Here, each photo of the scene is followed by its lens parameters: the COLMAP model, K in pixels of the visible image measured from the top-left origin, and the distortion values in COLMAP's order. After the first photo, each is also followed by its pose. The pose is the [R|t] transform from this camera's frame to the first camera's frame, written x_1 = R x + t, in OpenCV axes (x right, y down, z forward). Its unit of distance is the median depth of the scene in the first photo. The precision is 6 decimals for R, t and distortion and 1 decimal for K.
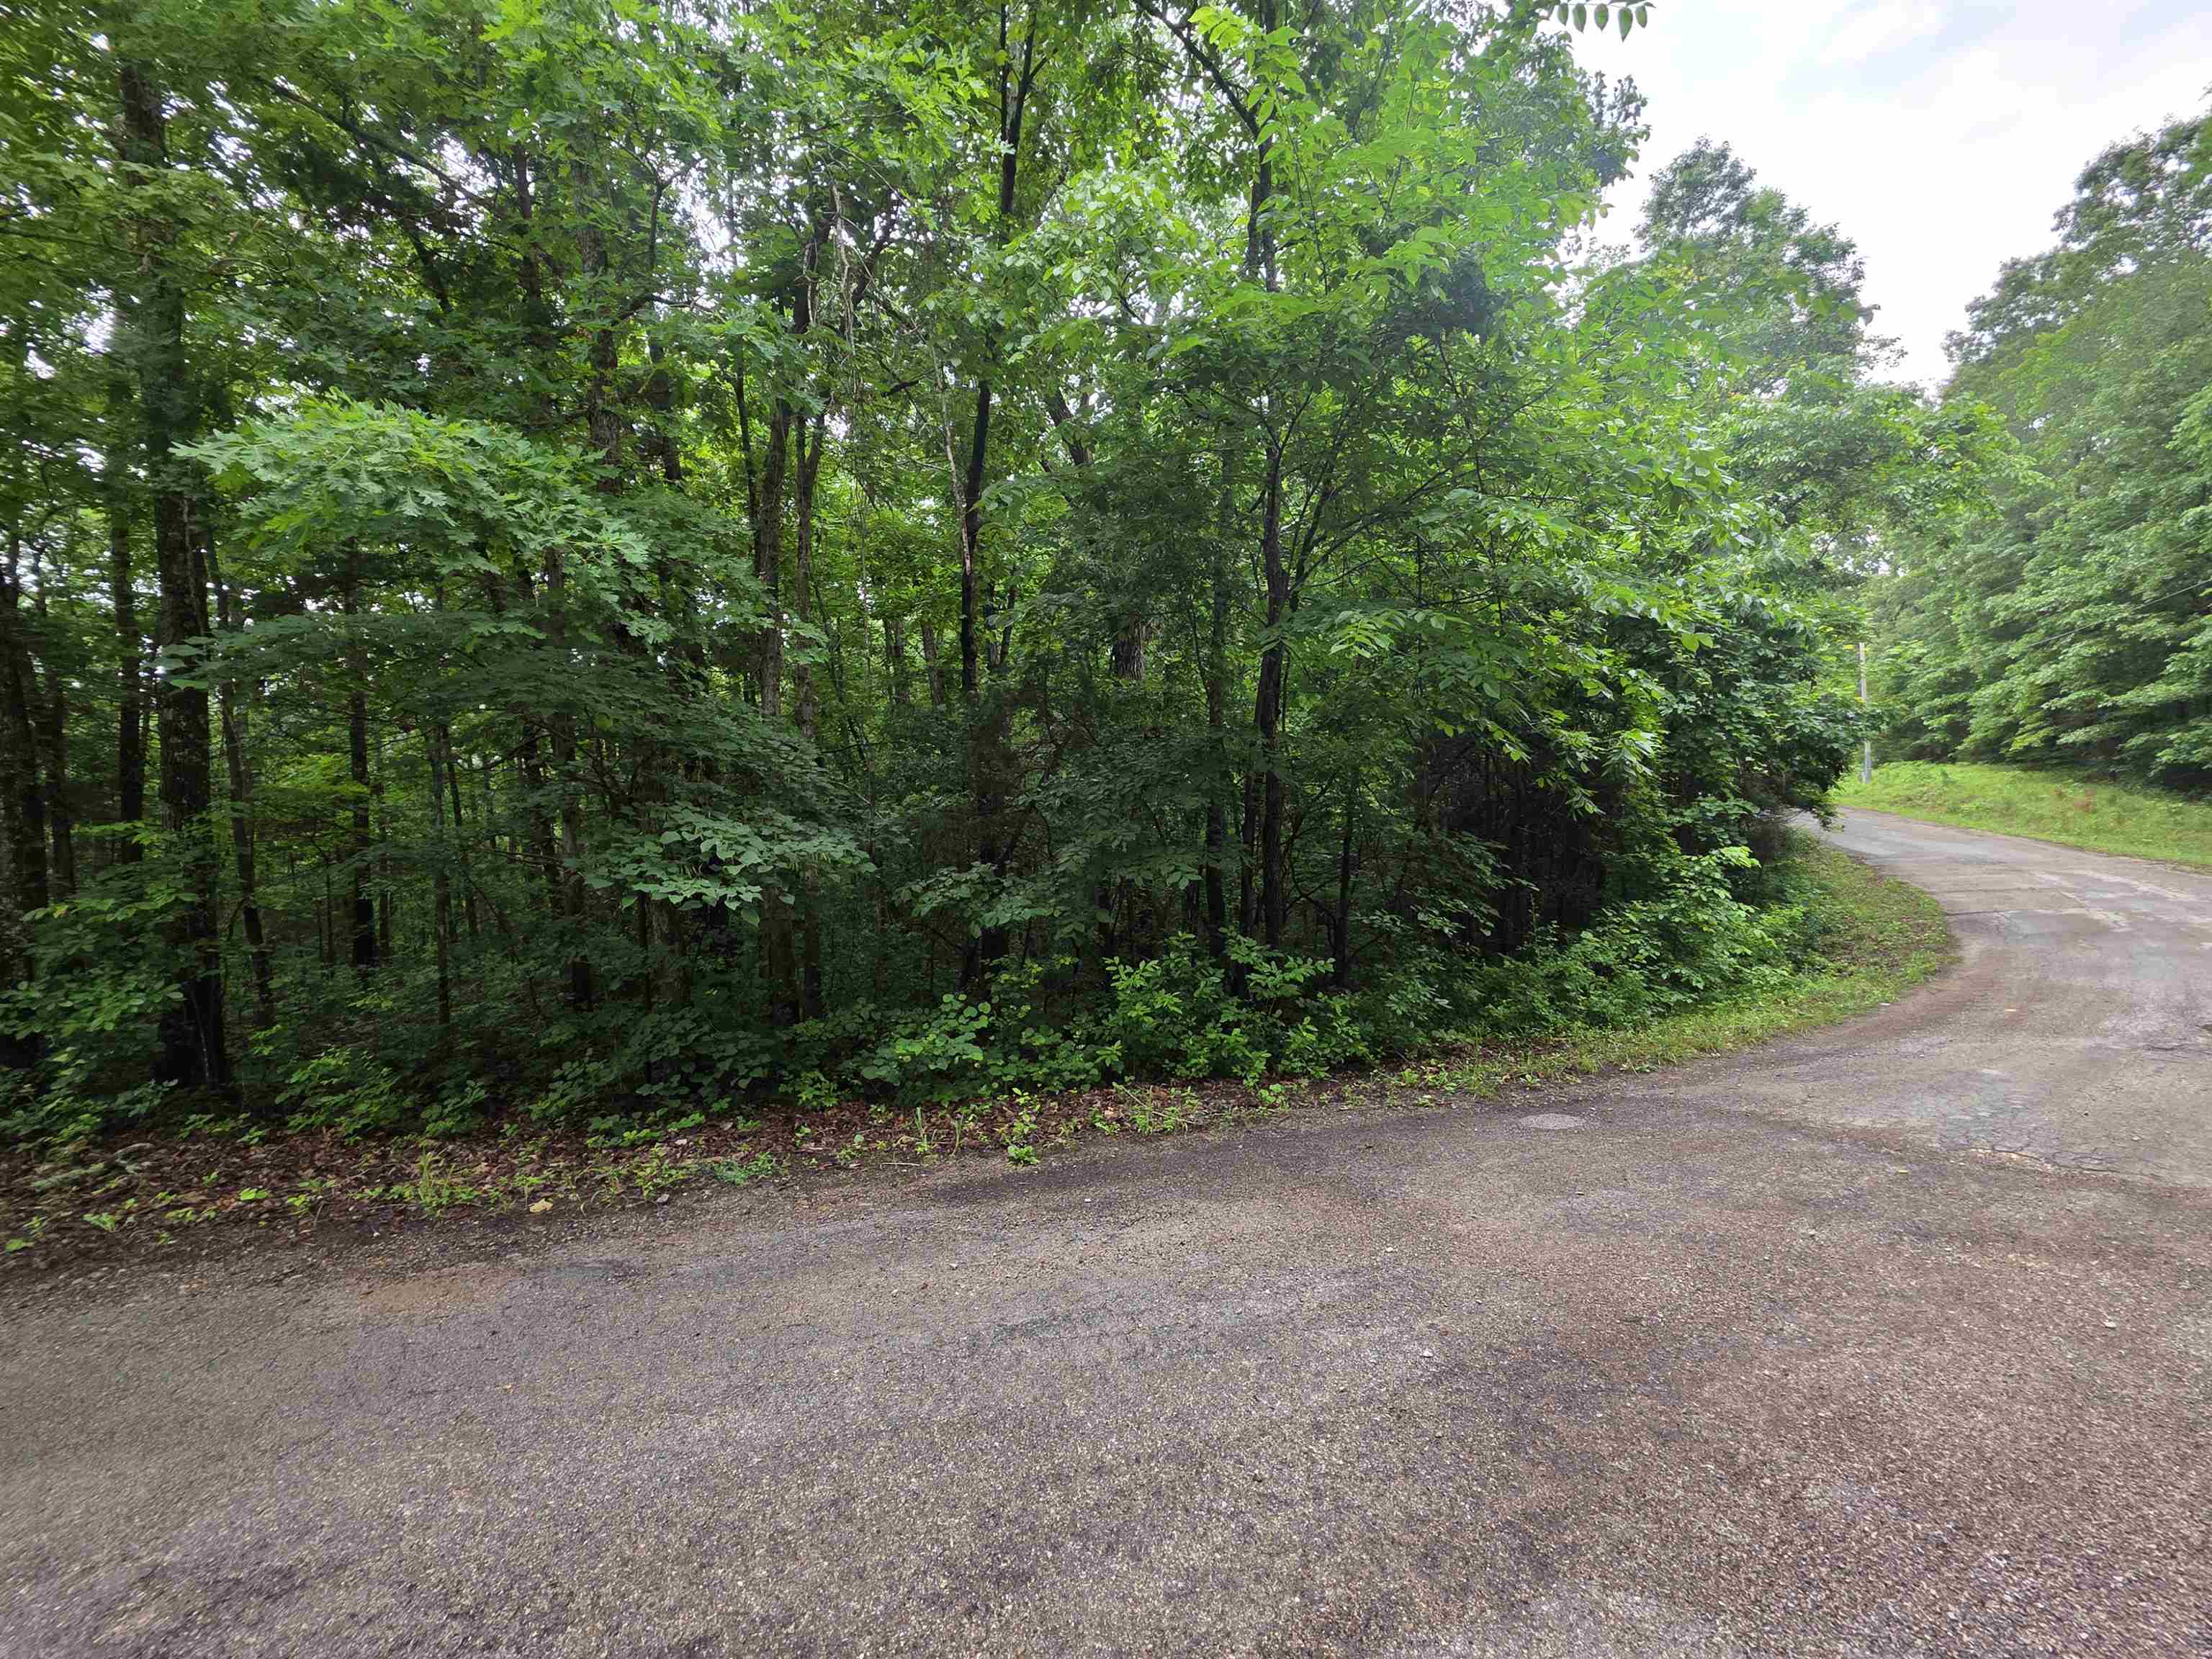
lens RADIAL K [[888.2, 0, 1111.8], [0, 888.2, 830.9], [0, 0, 1]] dist [0.002698, -0.001162]
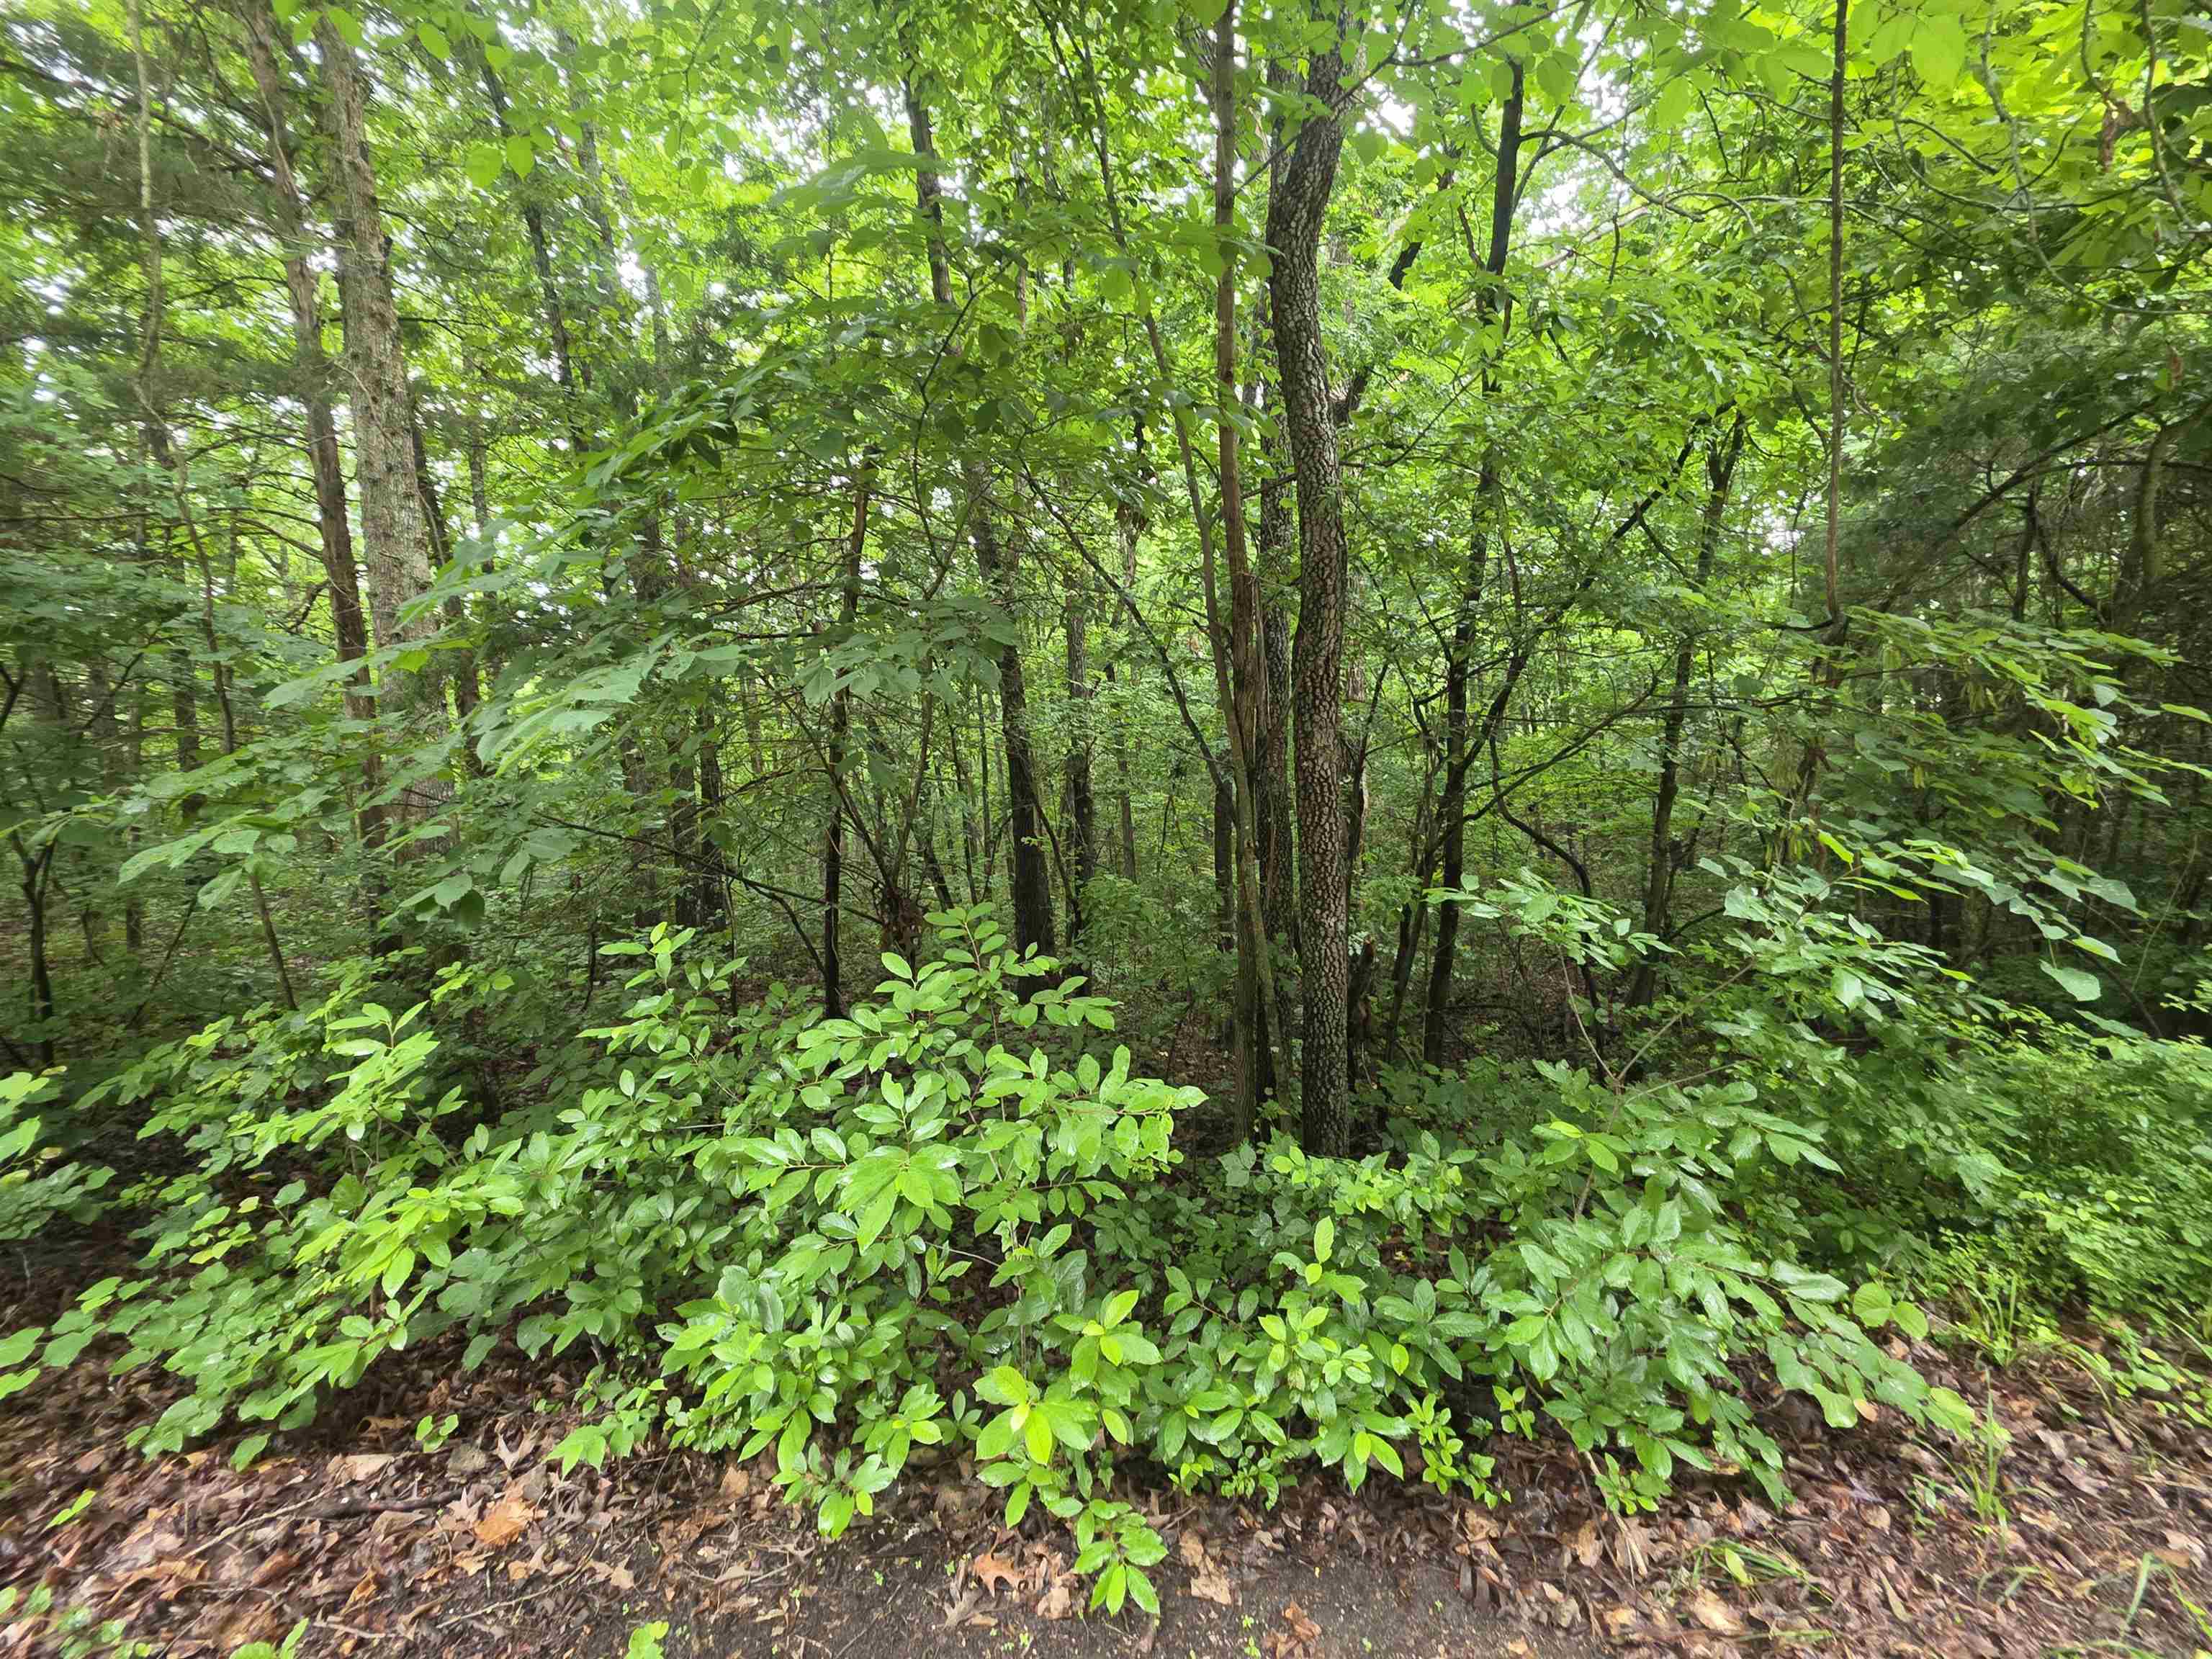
lens RADIAL K [[889.2, 0, 1103.7], [0, 889.2, 831.2], [0, 0, 1]] dist [0.001514, 0.000224]
pose [[0.926312, 0.027640, -0.375741, 0.393684], [0.008039, 0.995628, 0.093057, 0.072509], [0.376670, -0.089220, 0.922041, 1.003622]]
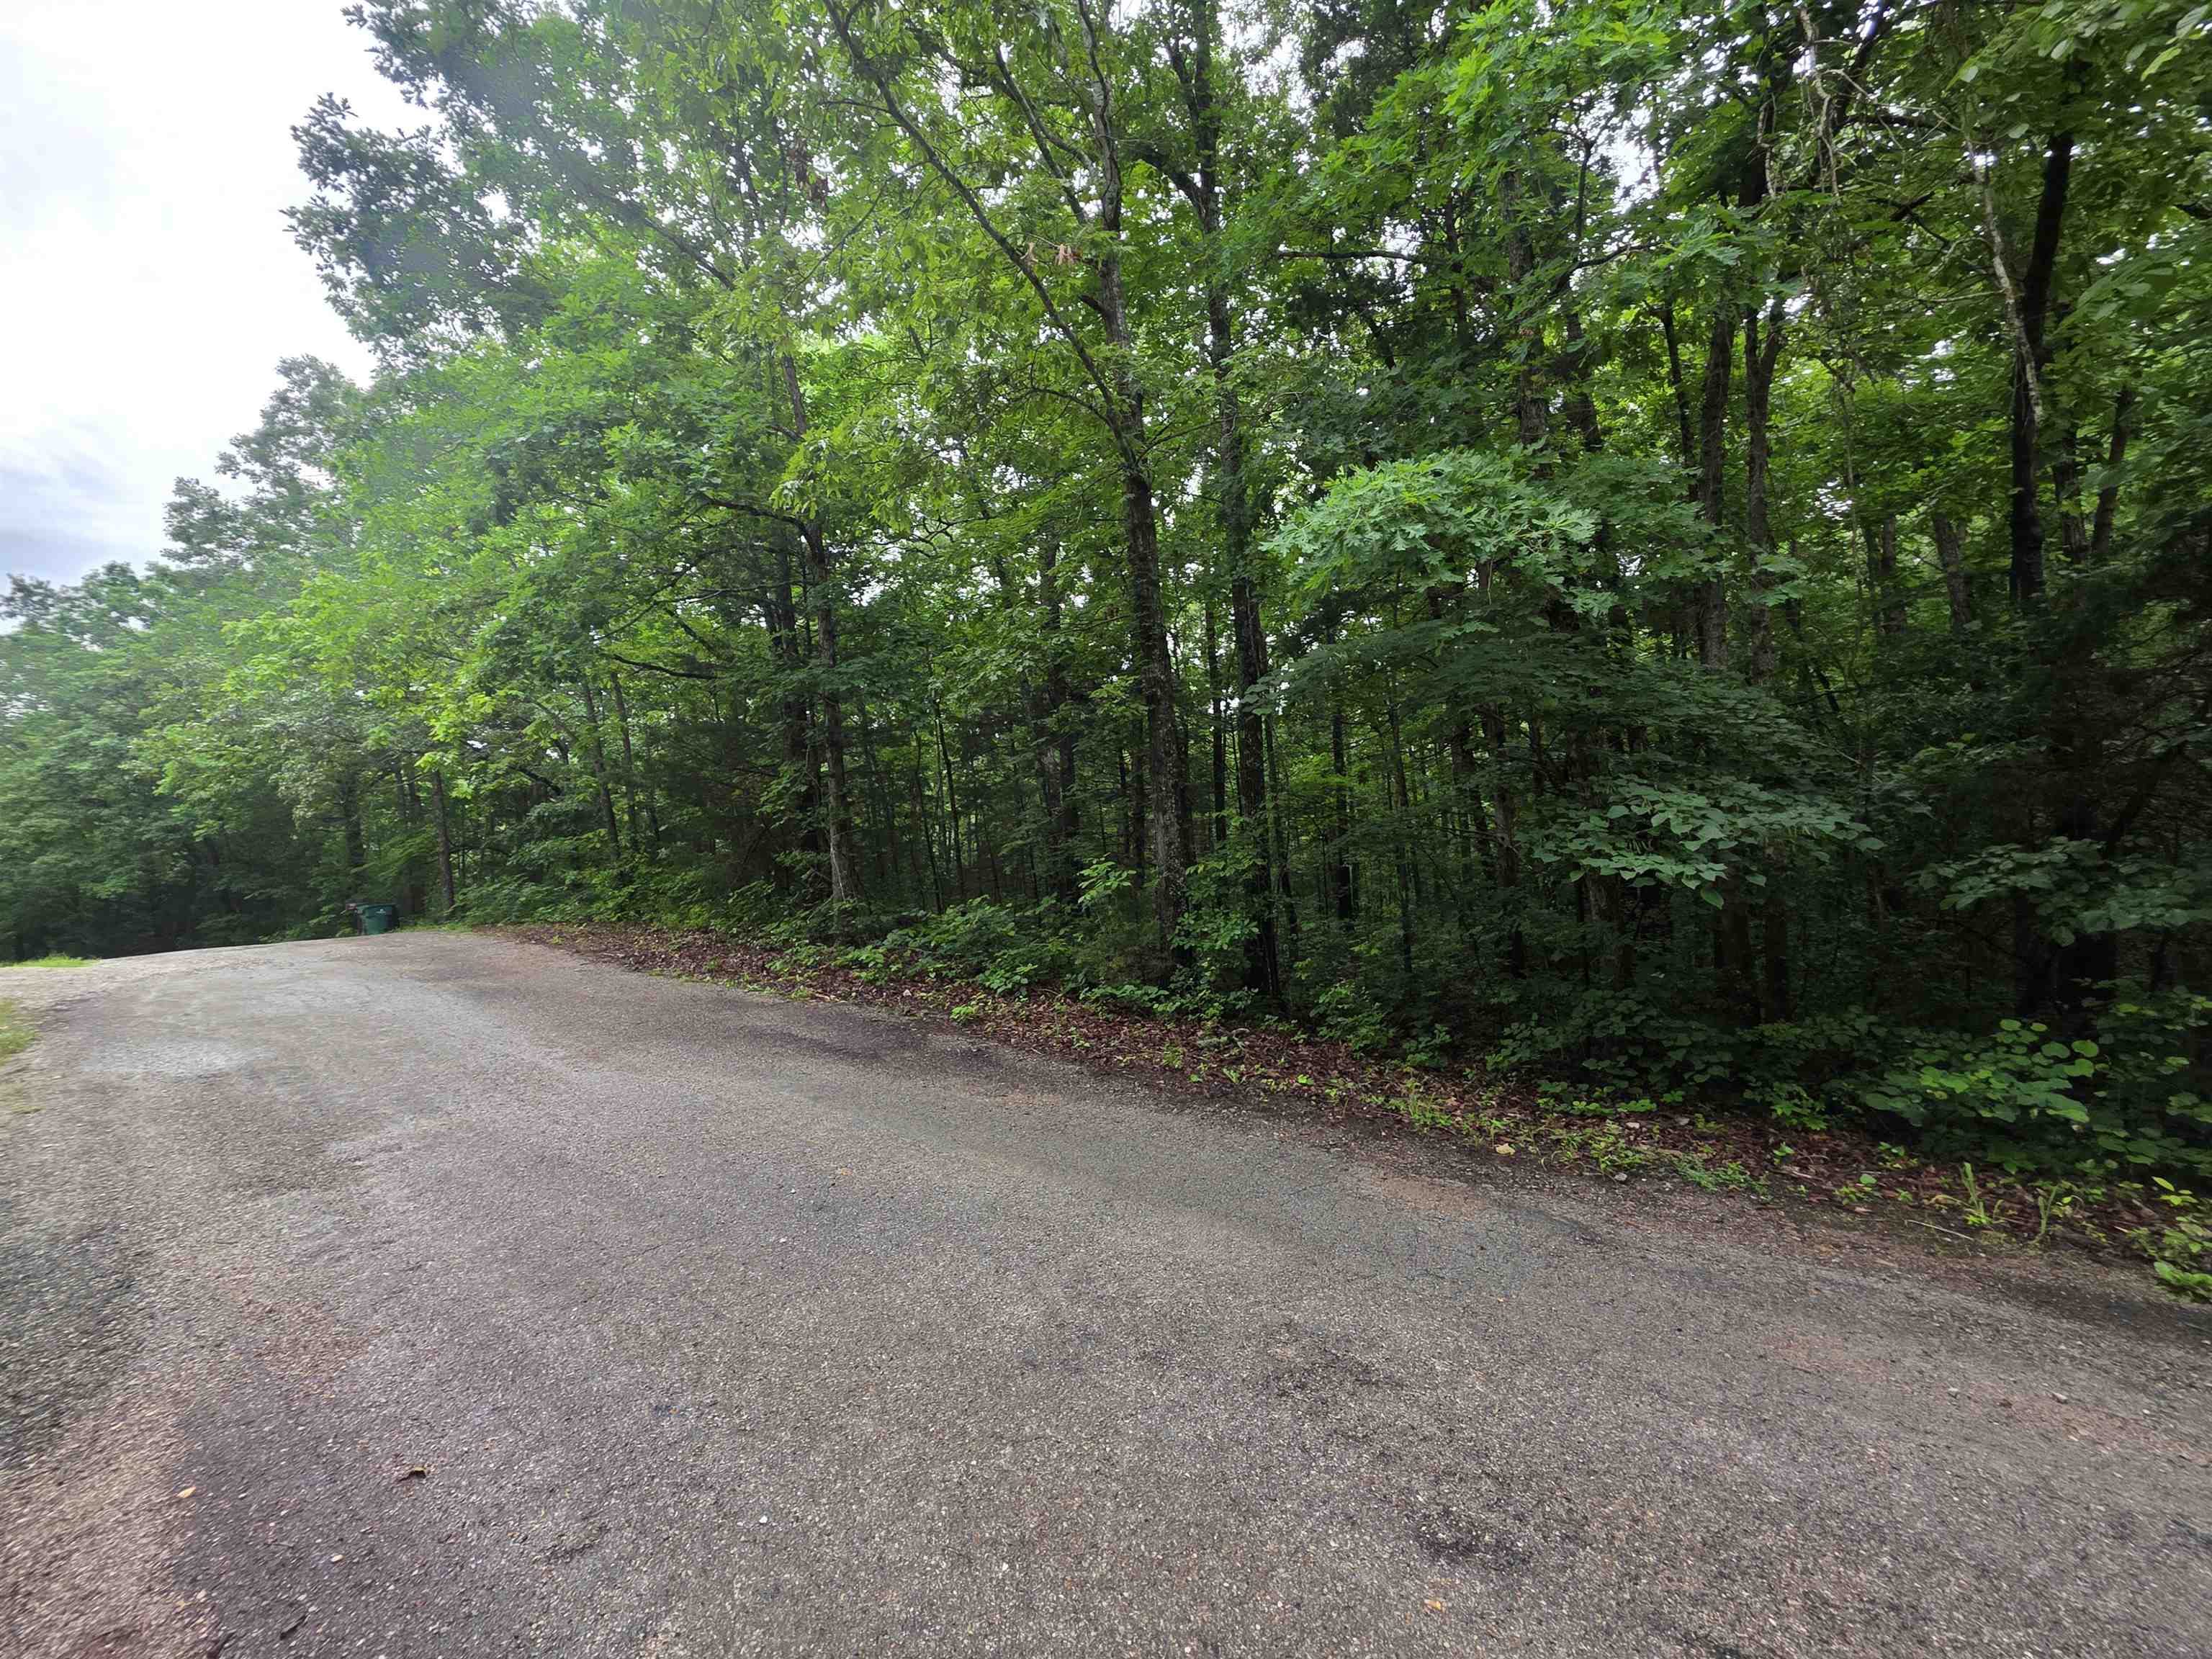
lens RADIAL K [[889.2, 0, 1103.7], [0, 889.2, 831.2], [0, 0, 1]] dist [0.001514, 0.000224]
pose [[0.578268, -0.005287, -0.815830, -0.021441], [0.027396, 0.999541, 0.012941, 0.000378], [0.815387, -0.029834, 0.578147, -0.022940]]
